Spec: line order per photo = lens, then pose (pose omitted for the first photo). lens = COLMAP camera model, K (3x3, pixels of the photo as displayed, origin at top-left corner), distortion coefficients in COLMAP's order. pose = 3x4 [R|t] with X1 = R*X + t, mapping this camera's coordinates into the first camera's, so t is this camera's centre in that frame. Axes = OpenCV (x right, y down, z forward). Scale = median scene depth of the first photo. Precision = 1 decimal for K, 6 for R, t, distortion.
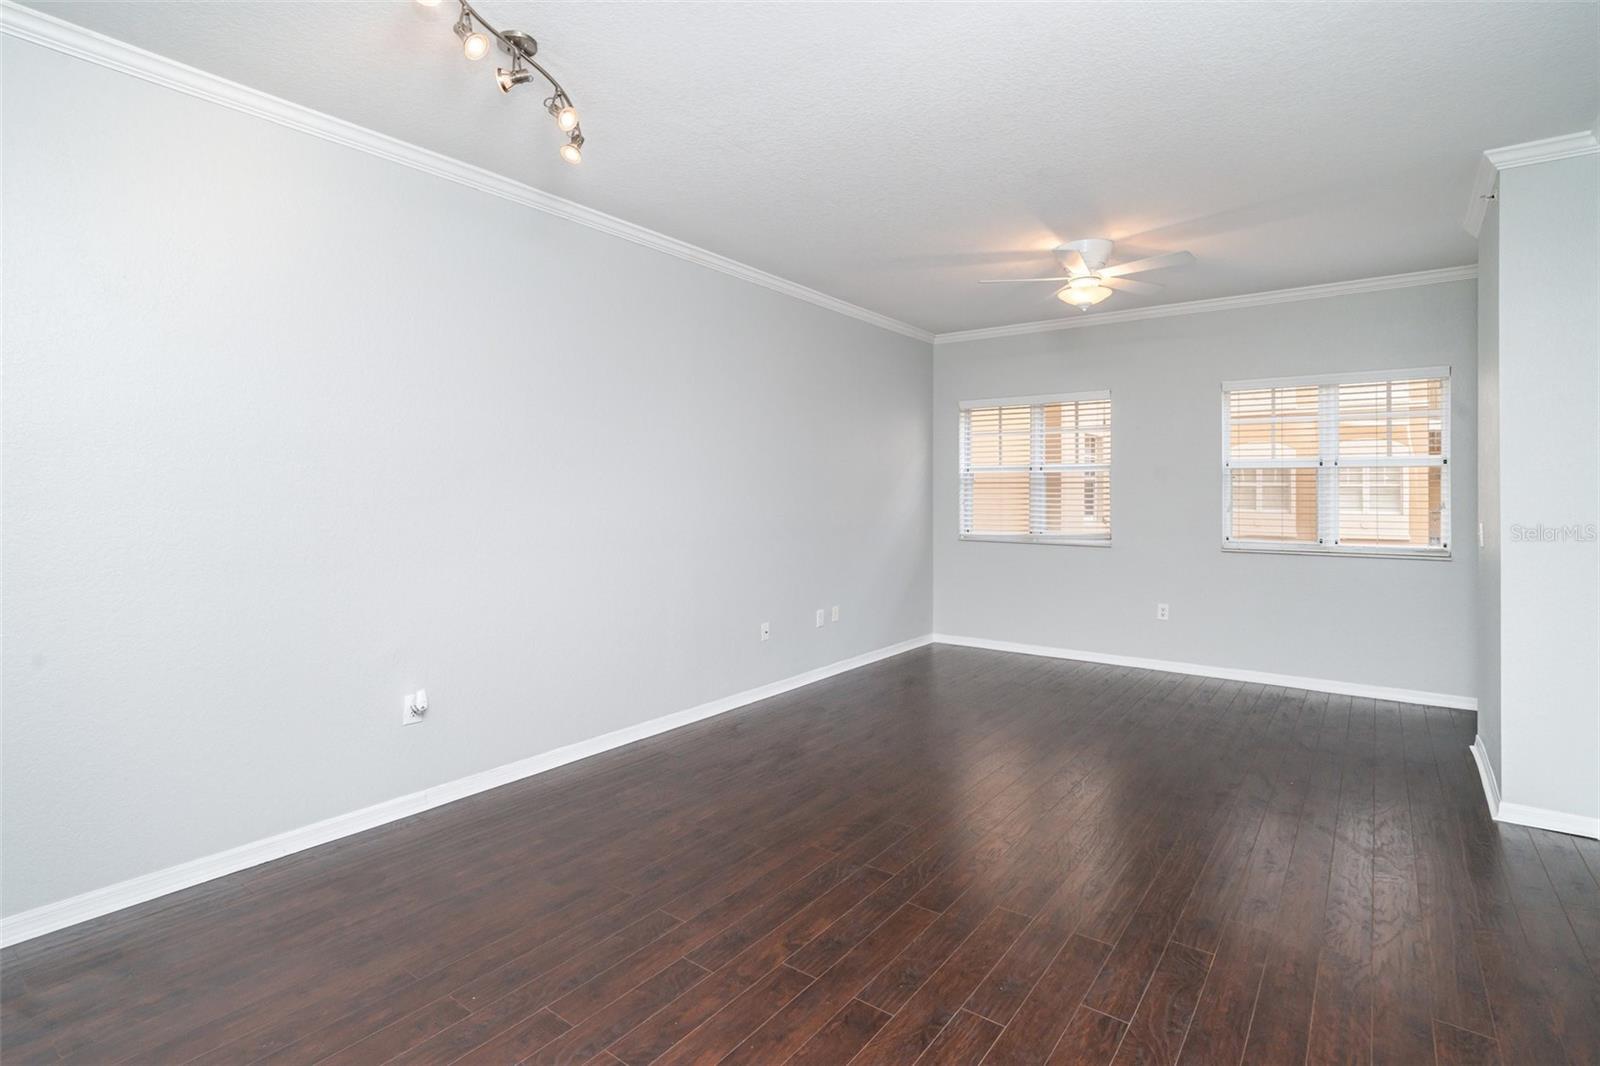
lens RADIAL K [[768.8, 0, 800.0], [0, 768.8, 532.2], [0, 0, 1]] dist [-0.001456, -0.000181]
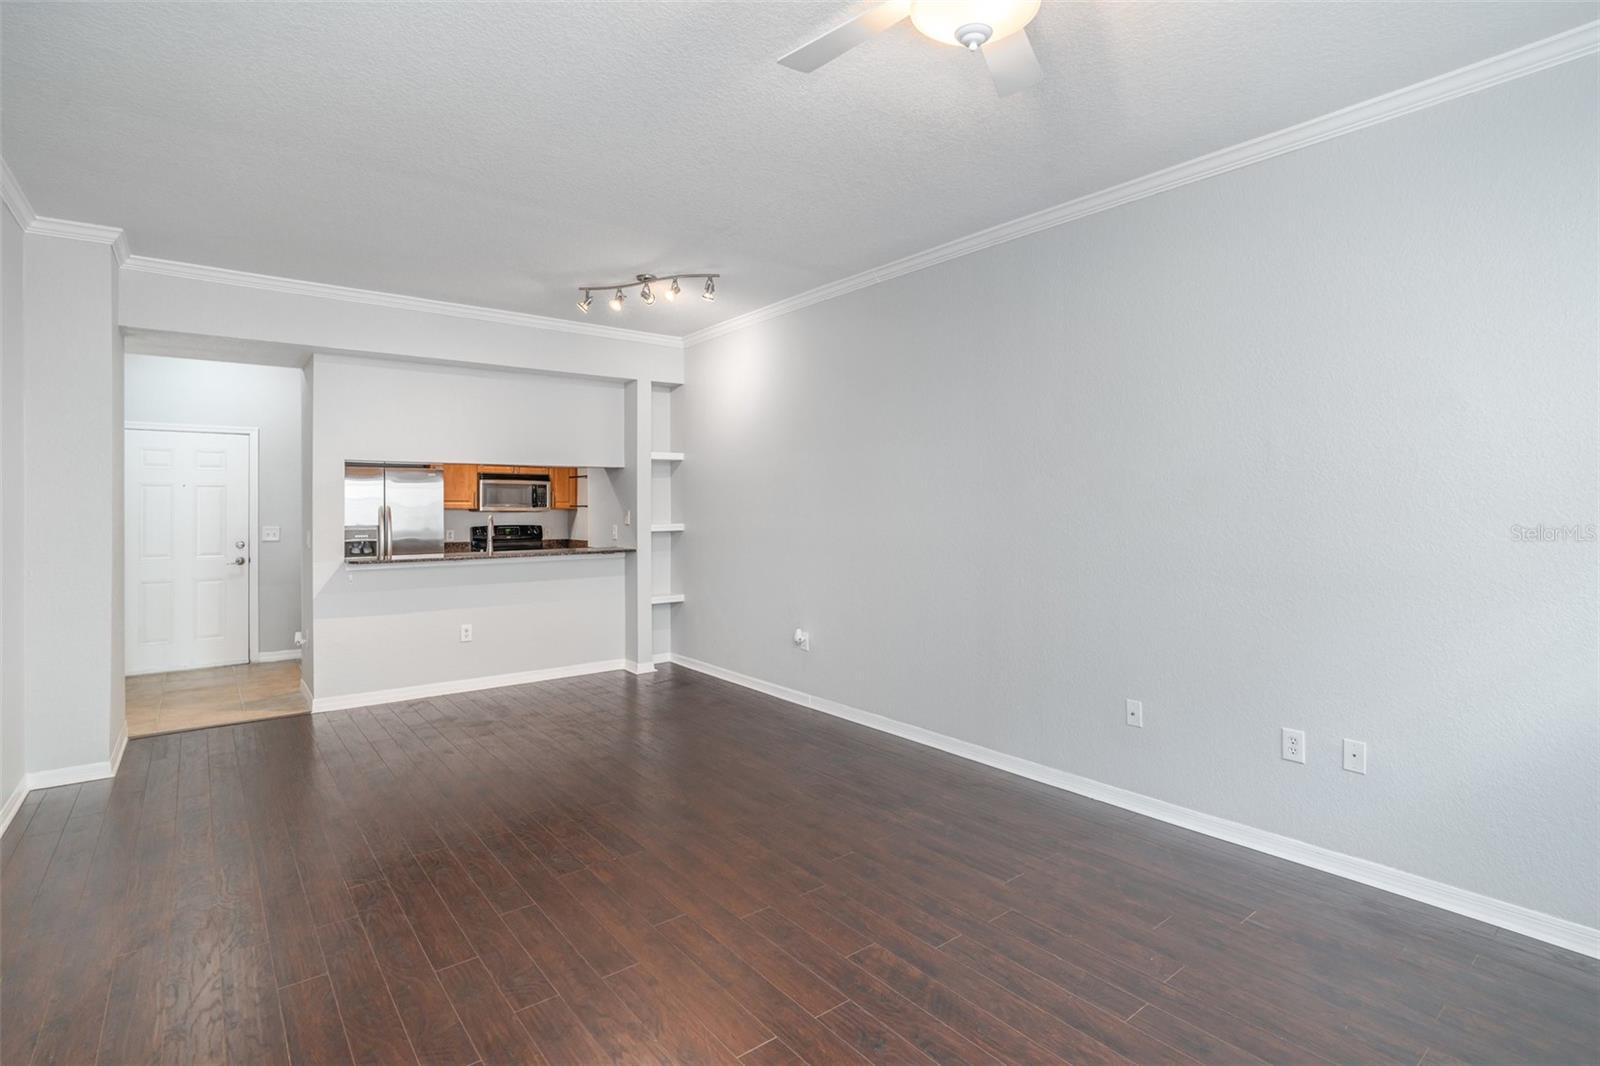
lens RADIAL K [[773.5, 0, 806.8], [0, 773.5, 503.3], [0, 0, 1]] dist [-0.004622, -0.000385]
pose [[-0.259909, -0.007720, -0.965602, 0.902390], [-0.041539, 0.999132, 0.003192, -0.057851], [0.964739, 0.040940, -0.260004, 1.170266]]
